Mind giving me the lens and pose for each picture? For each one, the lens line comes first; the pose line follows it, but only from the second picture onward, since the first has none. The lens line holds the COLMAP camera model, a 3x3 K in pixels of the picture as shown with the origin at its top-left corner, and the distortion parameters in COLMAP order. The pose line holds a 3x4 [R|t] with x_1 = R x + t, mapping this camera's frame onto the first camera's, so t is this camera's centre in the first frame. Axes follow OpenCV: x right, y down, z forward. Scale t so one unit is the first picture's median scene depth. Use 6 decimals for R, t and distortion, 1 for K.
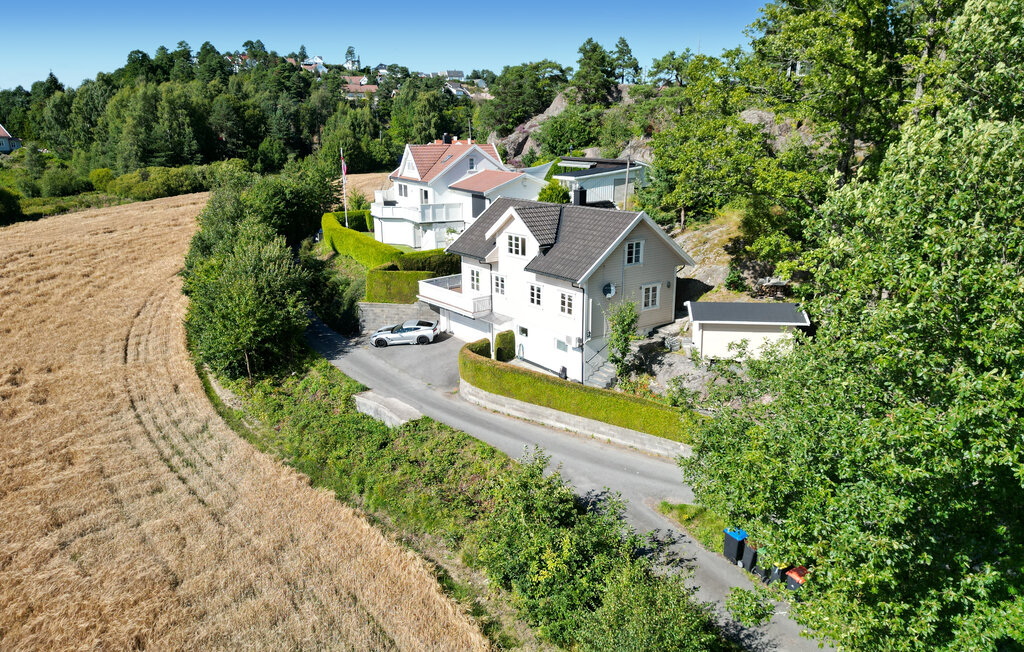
lens RADIAL K [[695.7, 0, 514.6], [0, 695.7, 321.9], [0, 0, 1]] dist [0.054227, -0.002839]
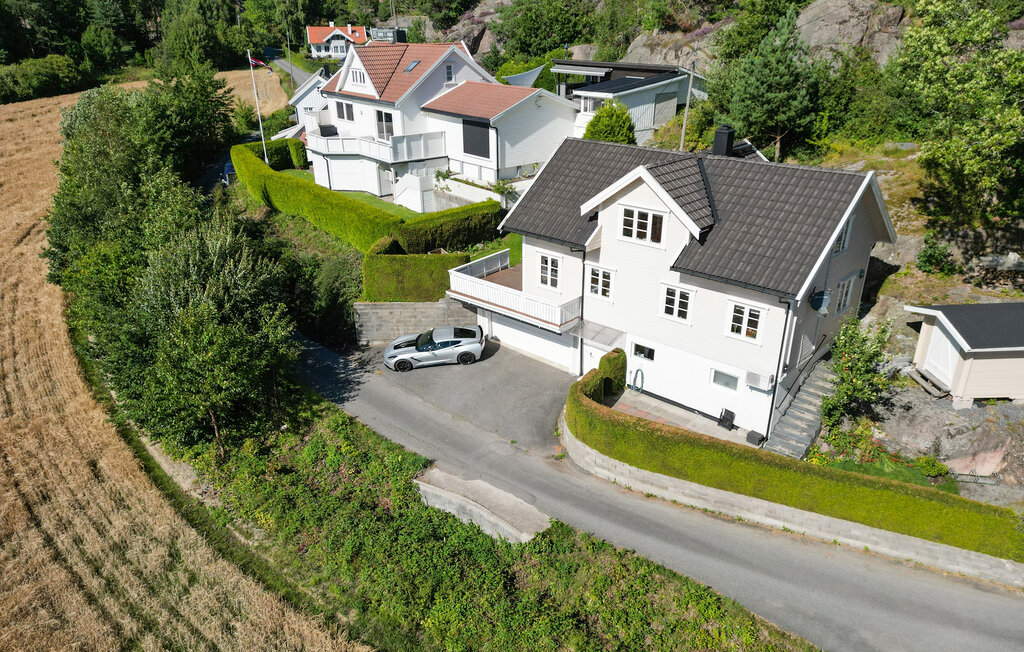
lens RADIAL K [[703.6, 0, 509.0], [0, 703.6, 355.9], [0, 0, 1]] dist [0.050036, -0.031034]
pose [[0.983733, -0.080308, 0.160684, -0.203747], [0.049603, 0.981164, 0.186698, -0.104955], [-0.172651, -0.175691, 0.969188, 0.322241]]
